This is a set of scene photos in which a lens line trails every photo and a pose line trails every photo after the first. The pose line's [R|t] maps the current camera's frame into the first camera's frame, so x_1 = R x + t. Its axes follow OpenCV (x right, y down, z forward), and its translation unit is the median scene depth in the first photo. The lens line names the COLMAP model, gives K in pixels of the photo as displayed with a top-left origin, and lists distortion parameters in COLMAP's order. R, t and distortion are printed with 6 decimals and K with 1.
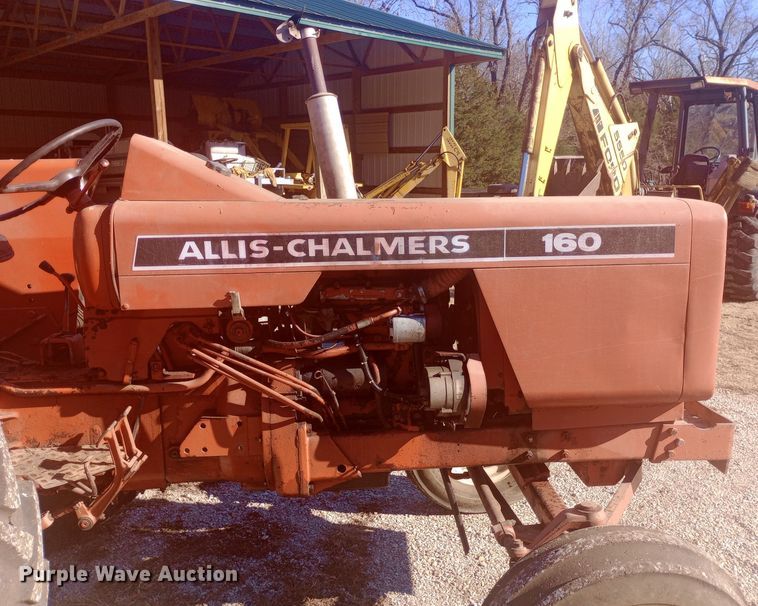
lens RADIAL K [[662.8, 0, 406.5], [0, 662.8, 302.2], [0, 0, 1]] dist [0.118836, -0.200906]
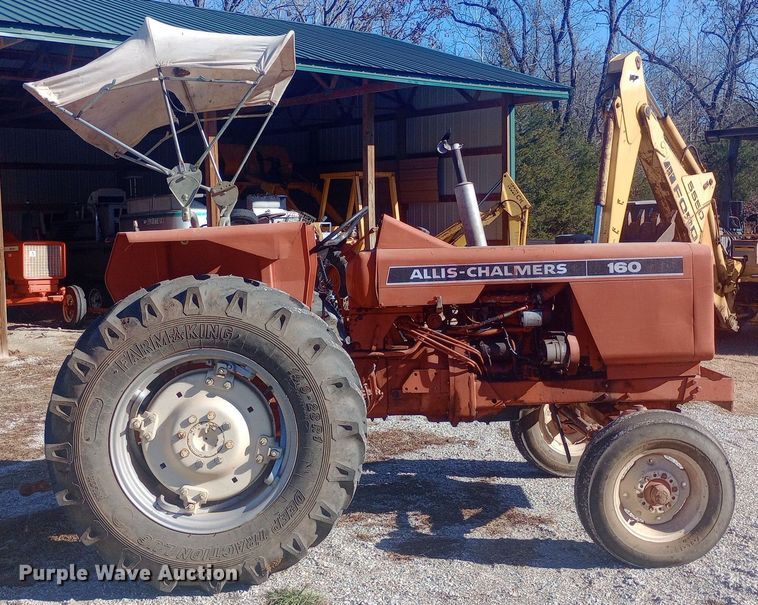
lens RADIAL K [[909.2, 0, 377.2], [0, 909.2, 266.6], [0, 0, 1]] dist [0.142125, -0.276251]
pose [[0.997597, -0.015118, -0.067619, -0.238250], [0.005336, 0.989770, -0.142573, 0.245139], [0.069083, 0.141869, 0.987472, -1.417409]]
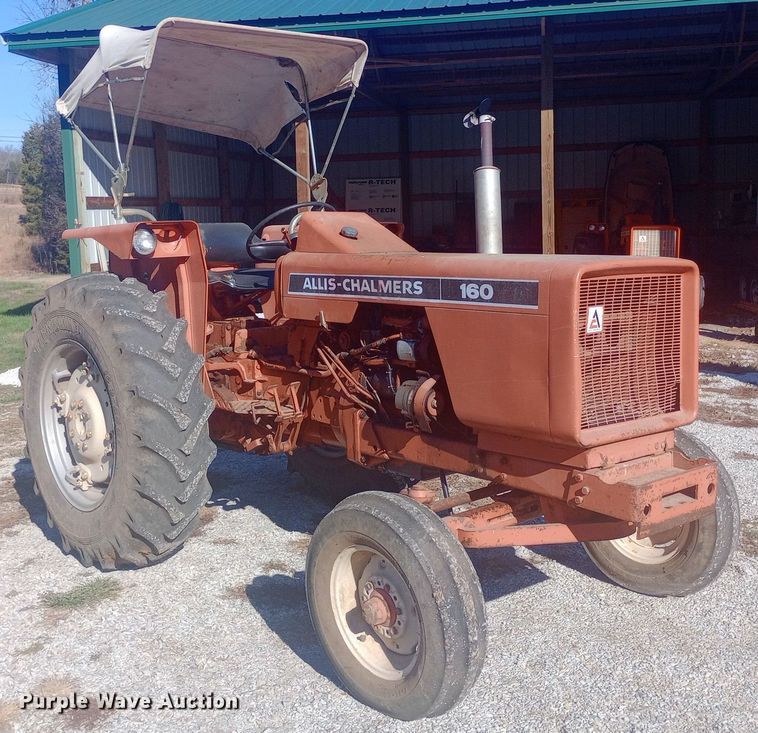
lens RADIAL K [[983.6, 0, 378.4], [0, 983.6, 315.3], [0, 0, 1]] dist [0.160362, -0.505708]
pose [[0.571942, 0.071628, -0.817161, 1.568455], [-0.138456, 0.990317, -0.010101, -0.001183], [0.808525, 0.118918, 0.576321, -0.194189]]
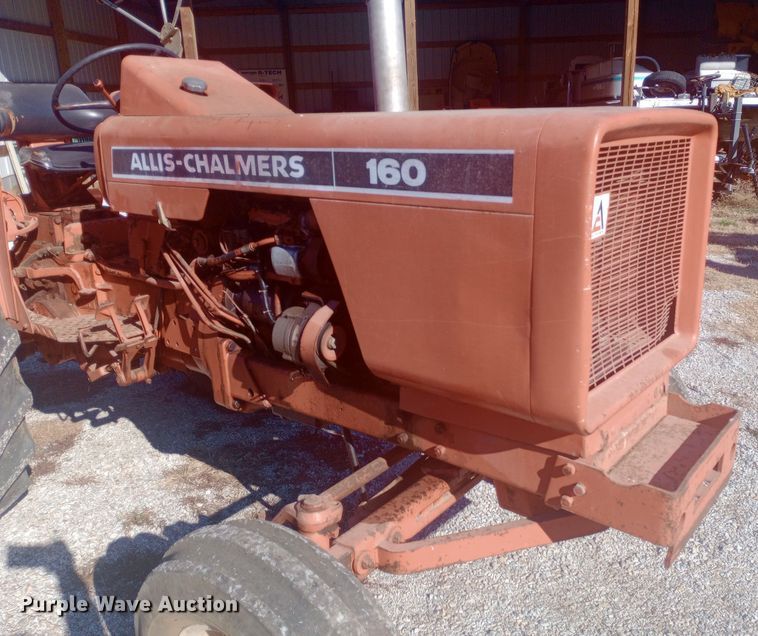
lens RADIAL K [[694.0, 0, 413.8], [0, 694.0, 315.1], [0, 0, 1]] dist [0.131176, -0.247495]
pose [[0.716833, 0.184061, -0.672512, 0.771742], [-0.108991, 0.982250, 0.152660, -0.051324], [0.688674, -0.036134, 0.724170, 0.425075]]
